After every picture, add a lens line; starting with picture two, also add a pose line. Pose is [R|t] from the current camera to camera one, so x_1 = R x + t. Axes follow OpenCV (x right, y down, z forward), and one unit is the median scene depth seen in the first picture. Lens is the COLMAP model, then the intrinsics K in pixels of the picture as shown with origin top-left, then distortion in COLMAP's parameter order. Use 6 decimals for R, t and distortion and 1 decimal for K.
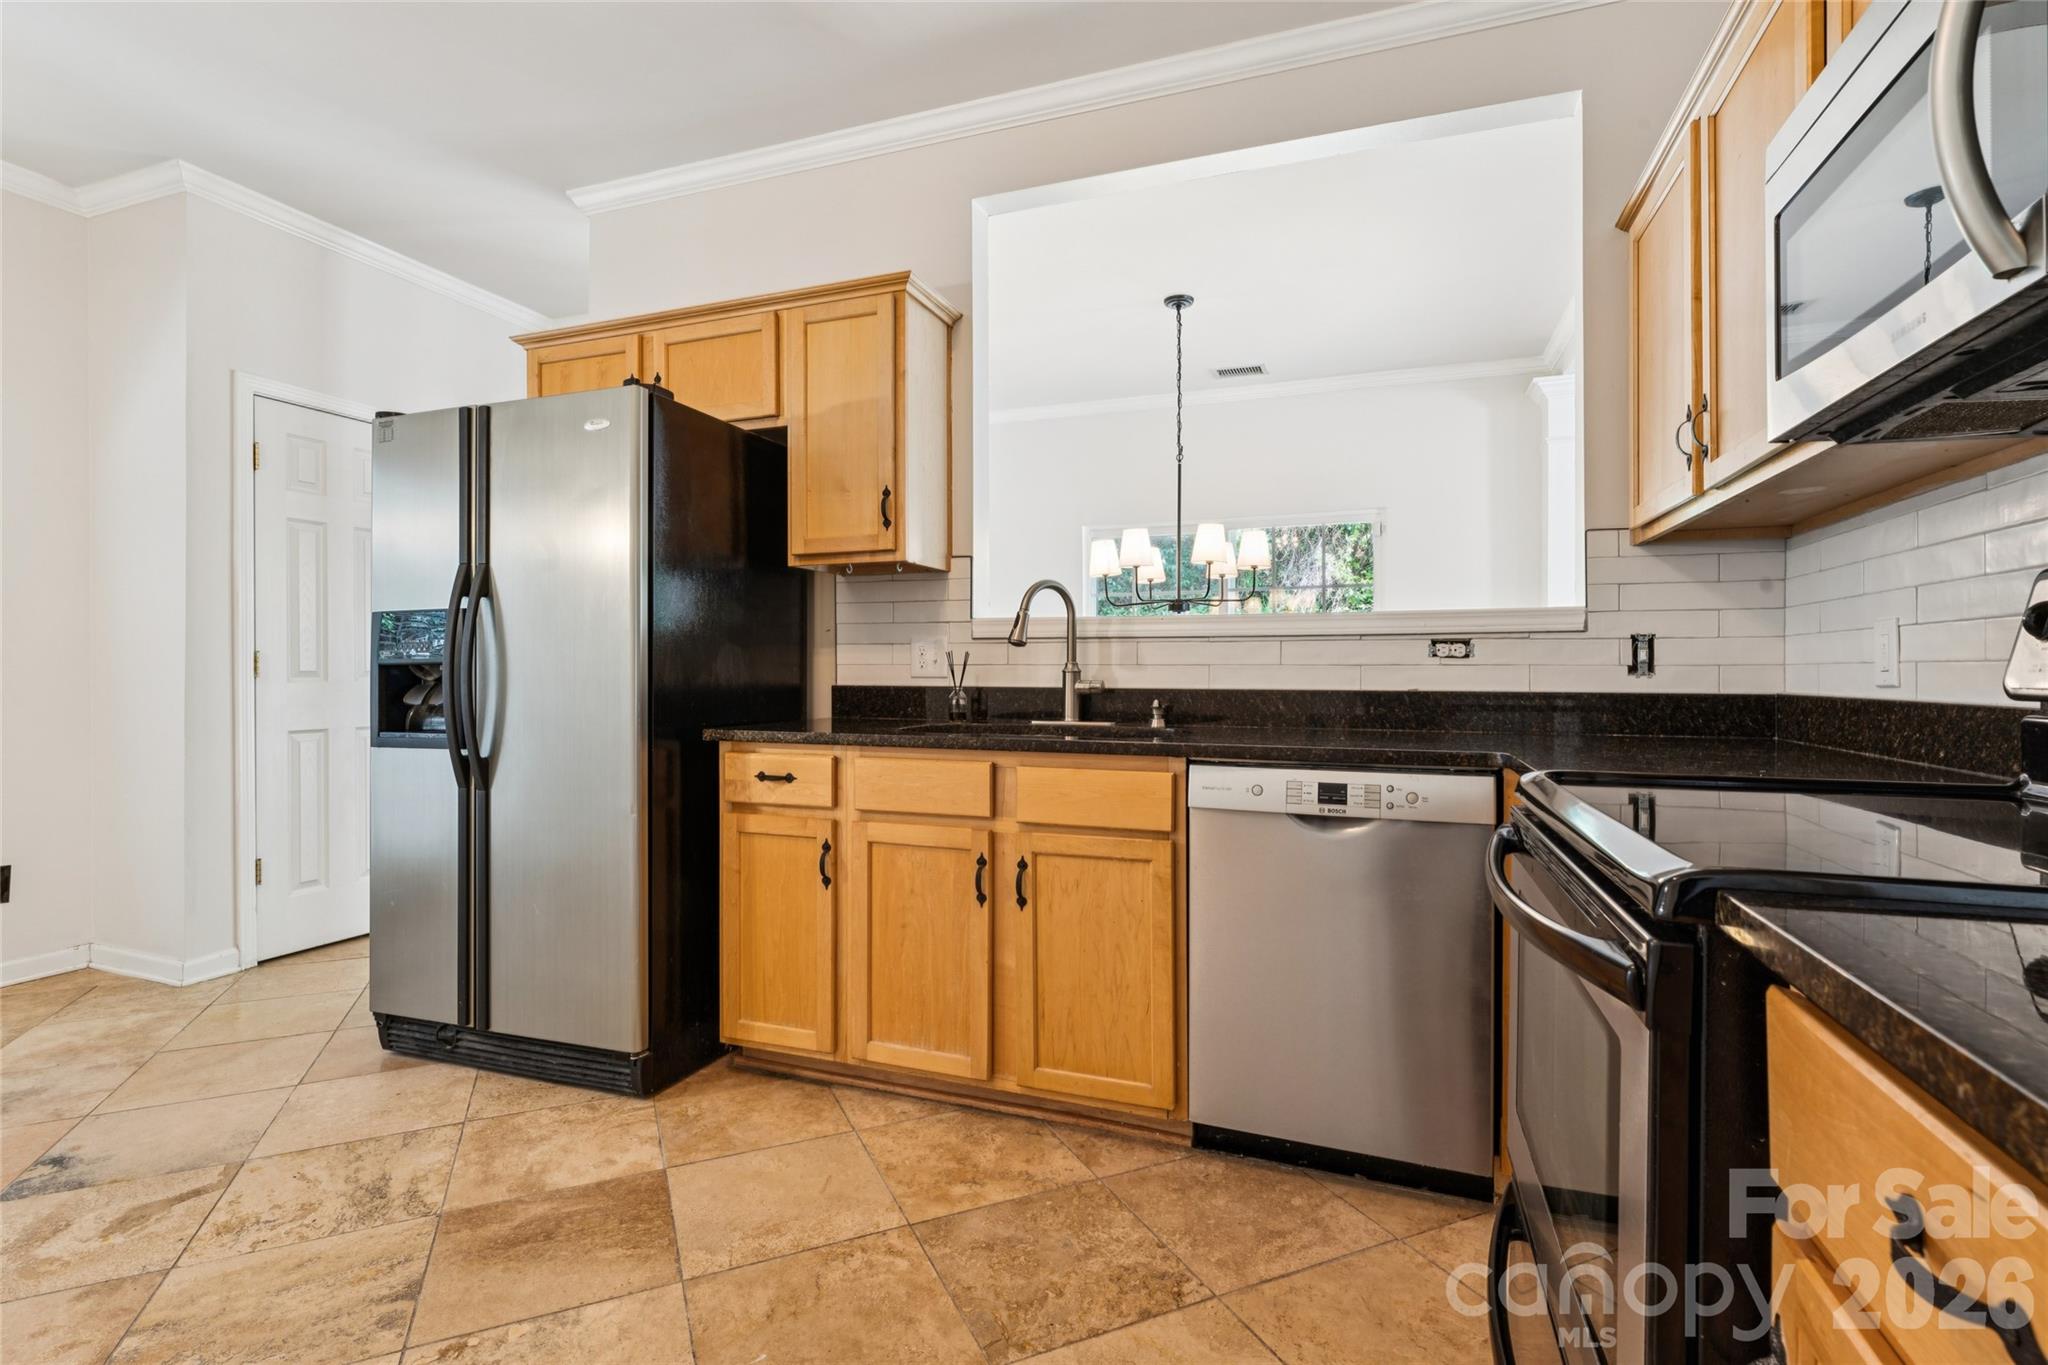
lens RADIAL K [[984.1, 0, 1022.2], [0, 984.1, 675.8], [0, 0, 1]] dist [-0.000678, -0.000610]
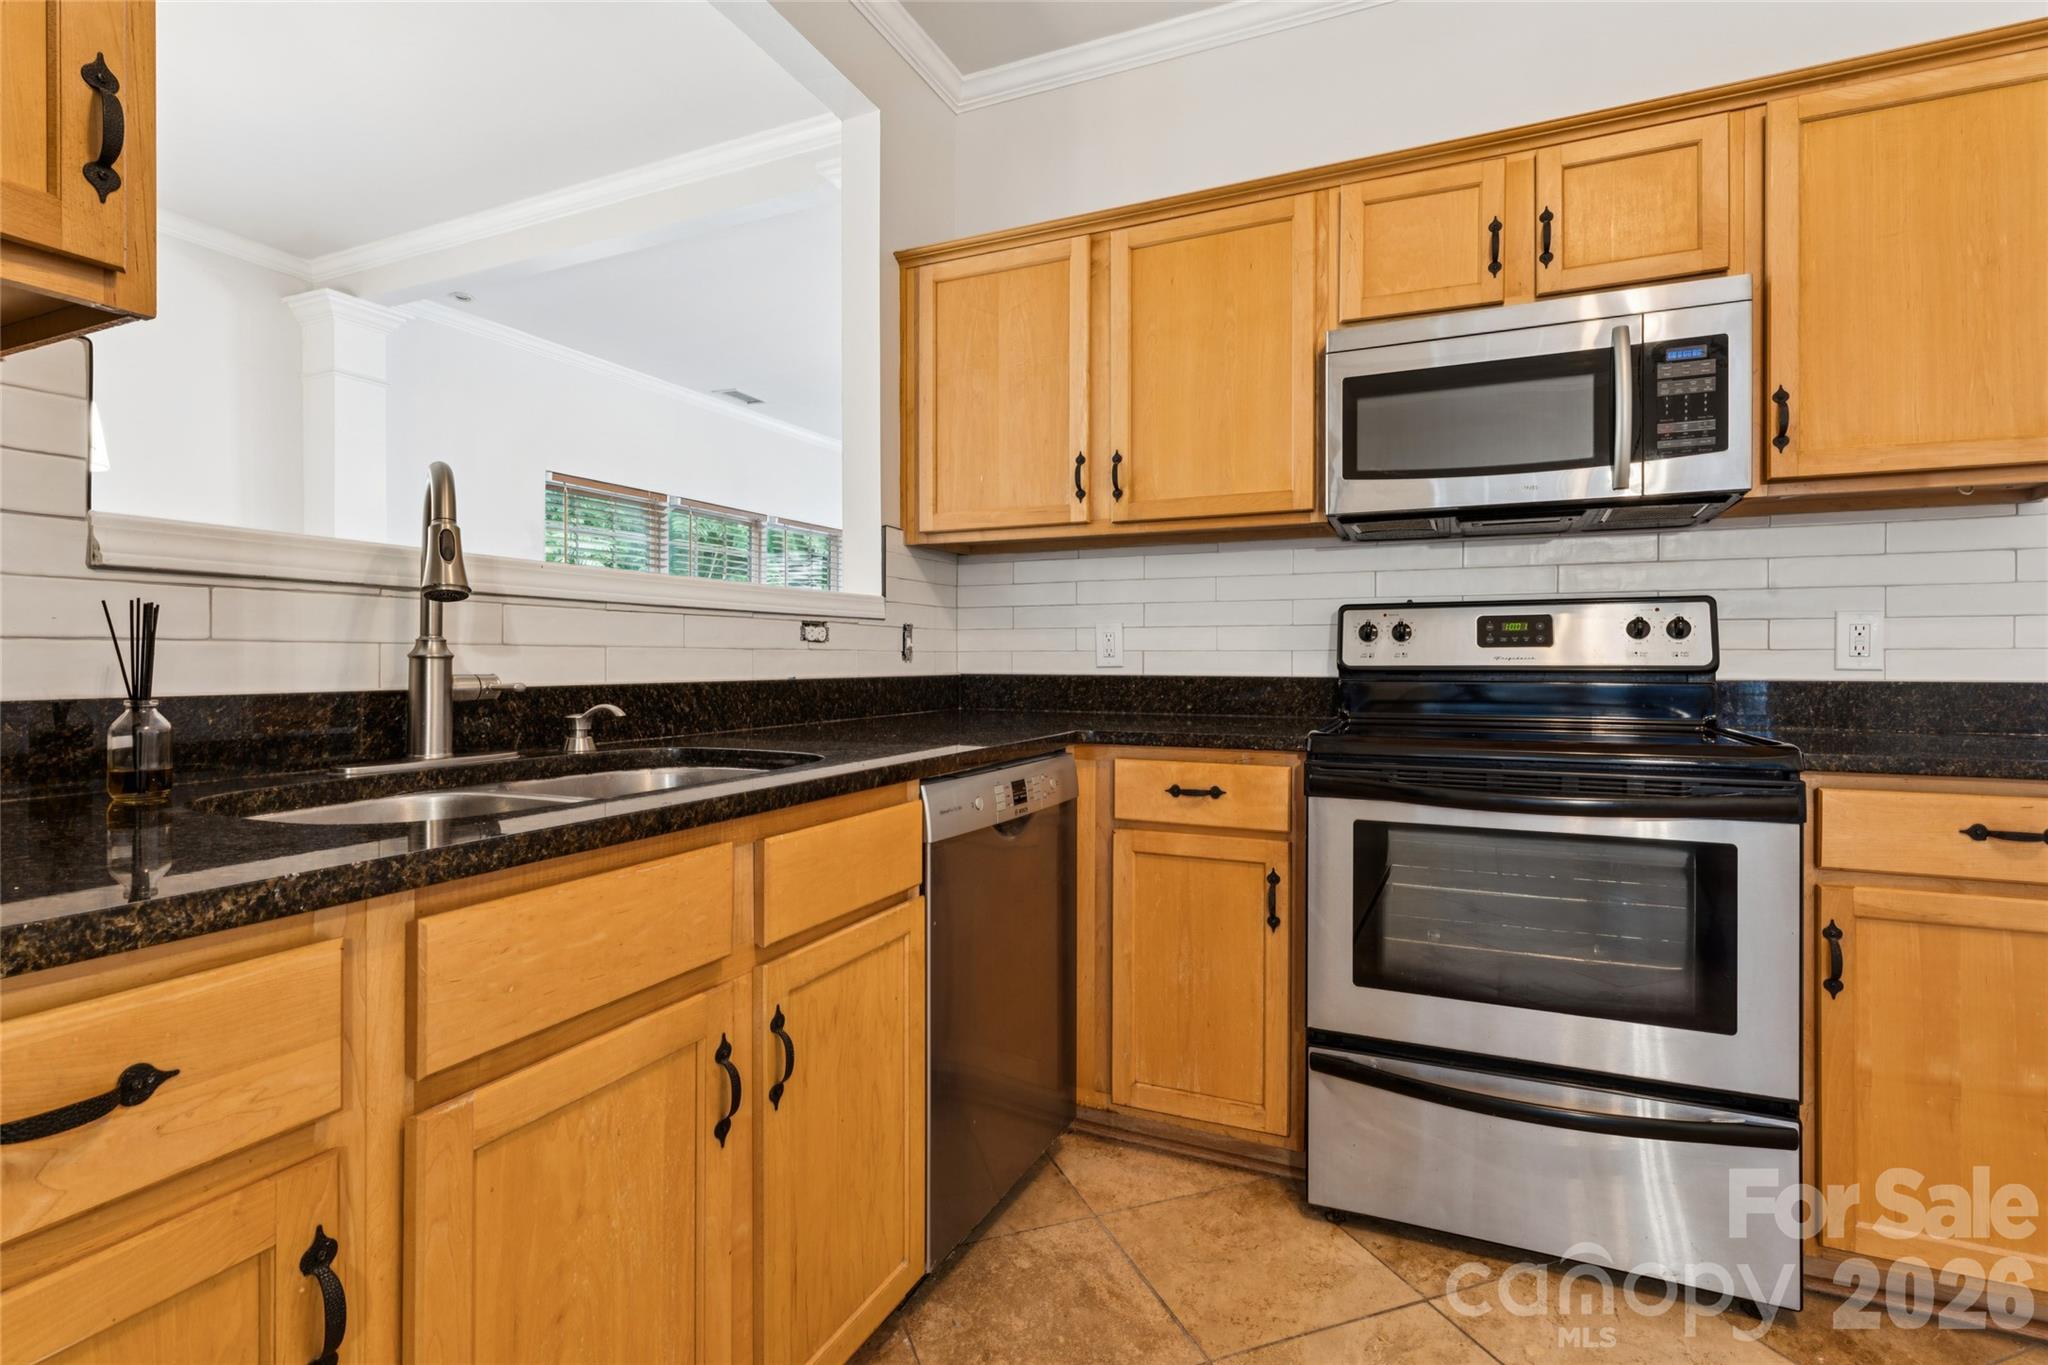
lens RADIAL K [[984.1, 0, 1025.6], [0, 984.1, 661.0], [0, 0, 1]] dist [-0.000678, -0.000610]
pose [[0.051054, -0.004193, 0.998687, -0.500116], [0.004104, 0.999984, 0.003989, -0.003536], [-0.998687, 0.003895, 0.051071, 0.805849]]
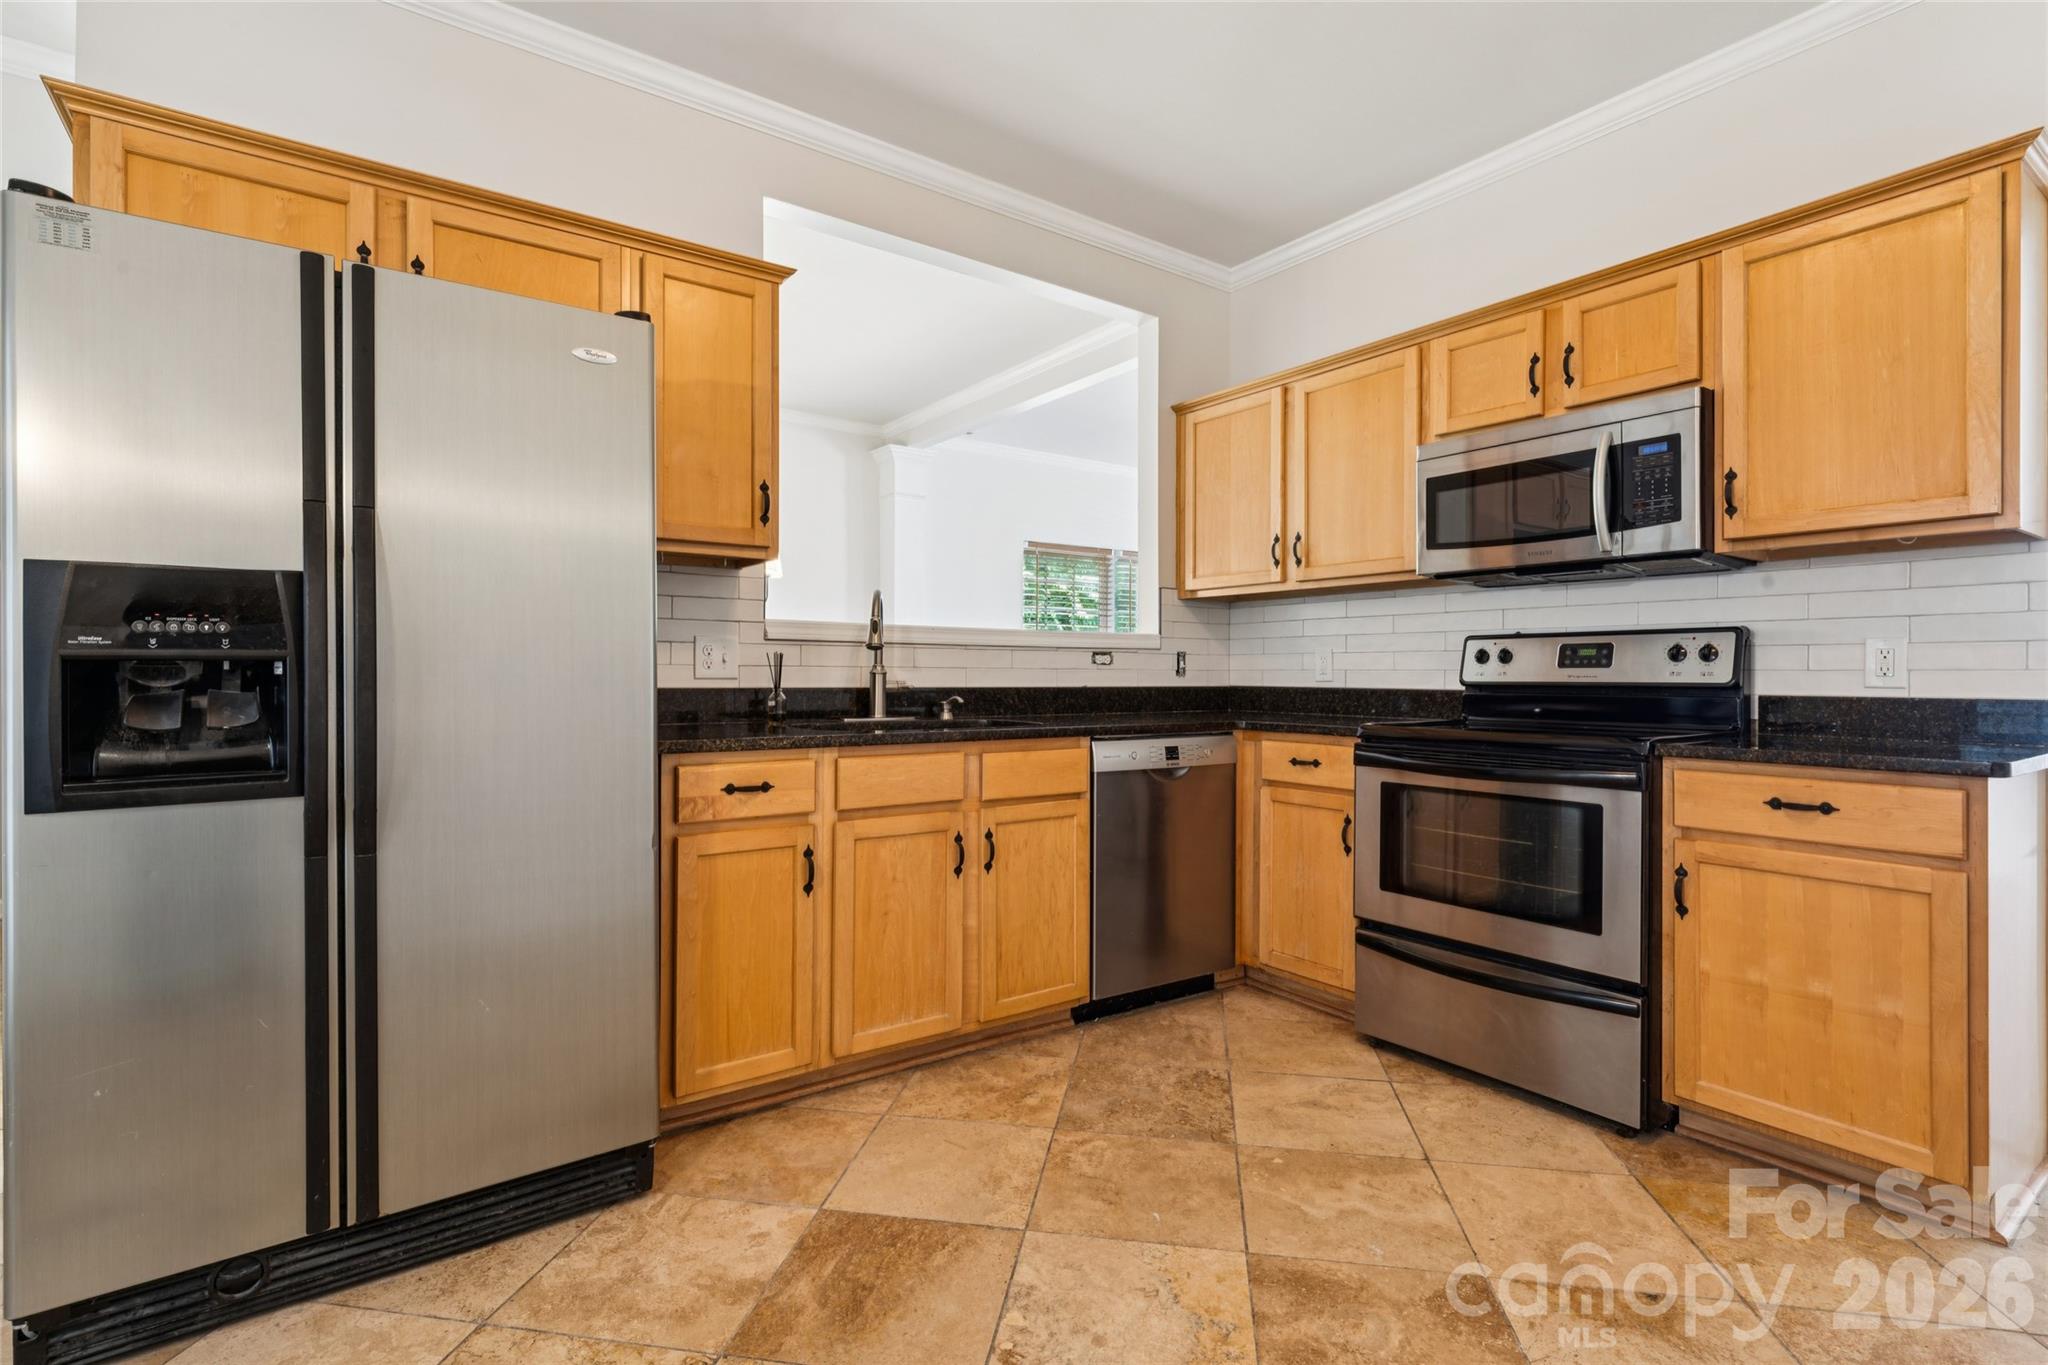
lens RADIAL K [[984.1, 0, 1043.6], [0, 984.1, 674.0], [0, 0, 1]] dist [-0.000678, -0.000610]
pose [[0.532839, 0.000523, 0.846217, -0.936940], [0.000301, 1.000000, -0.000808, -0.002758], [-0.846217, 0.000685, 0.532838, 0.294937]]
